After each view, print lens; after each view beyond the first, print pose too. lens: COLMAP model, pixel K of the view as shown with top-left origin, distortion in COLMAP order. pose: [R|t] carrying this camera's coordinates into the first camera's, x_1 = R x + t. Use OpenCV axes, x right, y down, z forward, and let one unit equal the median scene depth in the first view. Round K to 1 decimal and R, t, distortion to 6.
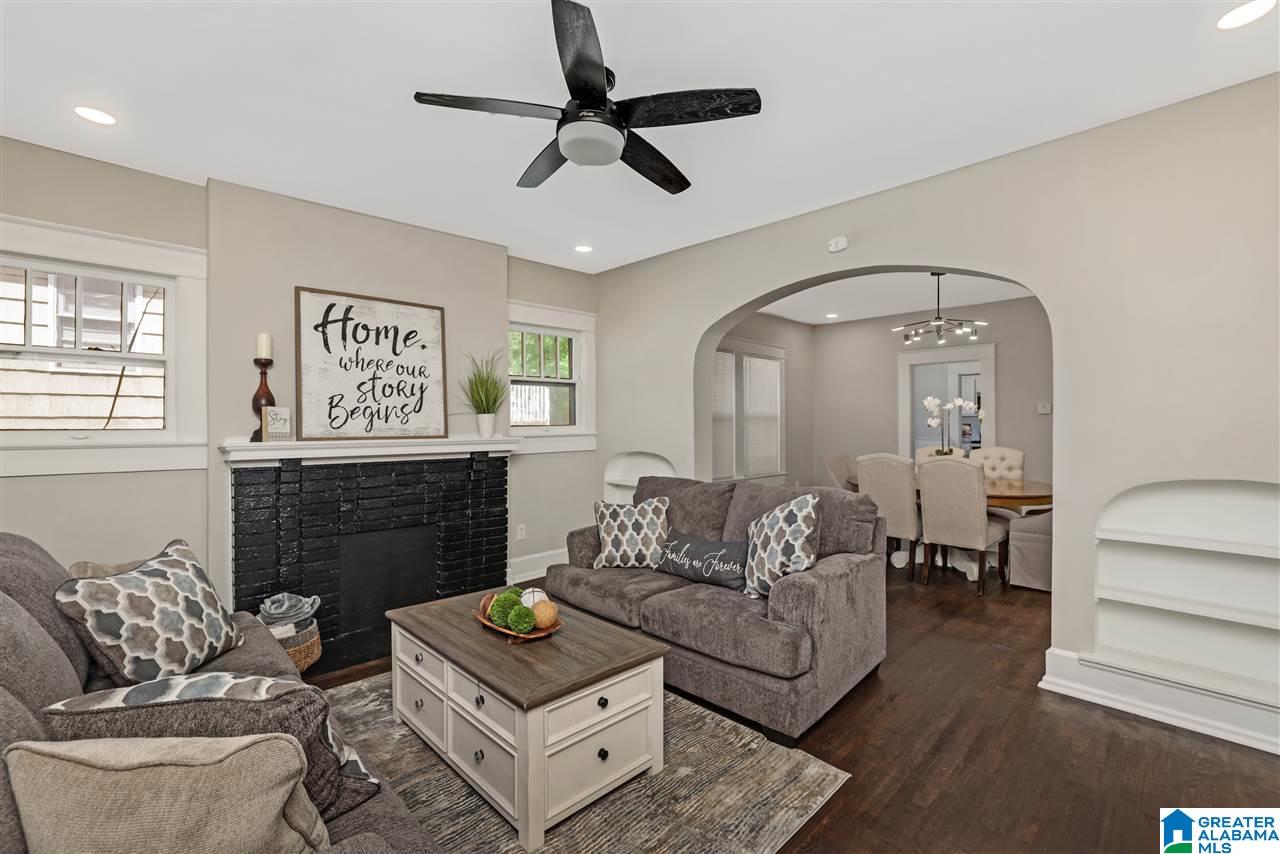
lens RADIAL K [[557.3, 0, 636.0], [0, 557.3, 425.2], [0, 0, 1]] dist [0.000103, -0.000048]
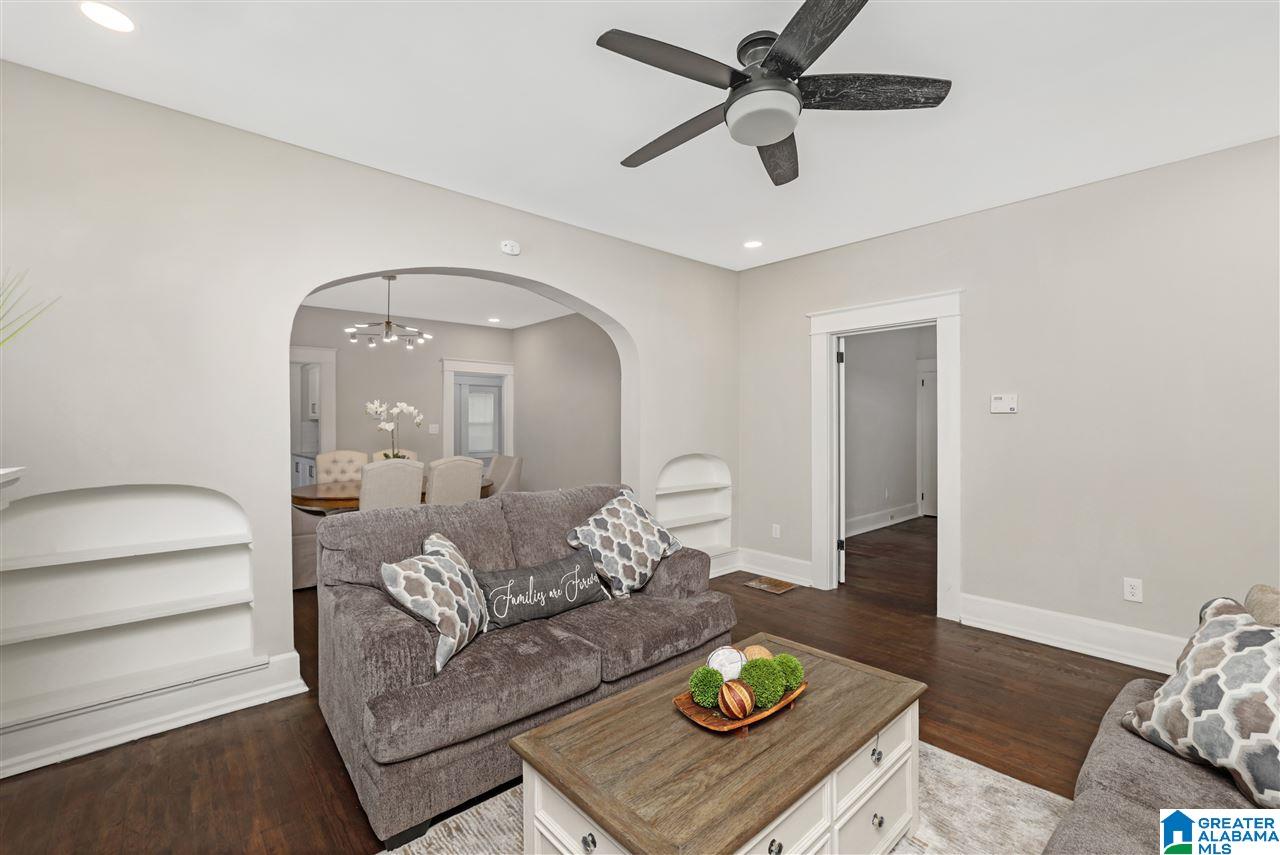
lens RADIAL K [[557.3, 0, 636.5], [0, 557.3, 427.6], [0, 0, 1]] dist [0.000103, -0.000048]
pose [[0.034911, 0.002475, 0.999387, -0.694665], [0.004390, 0.999987, -0.002630, 0.002092], [-0.999381, 0.004479, 0.034900, 0.814305]]
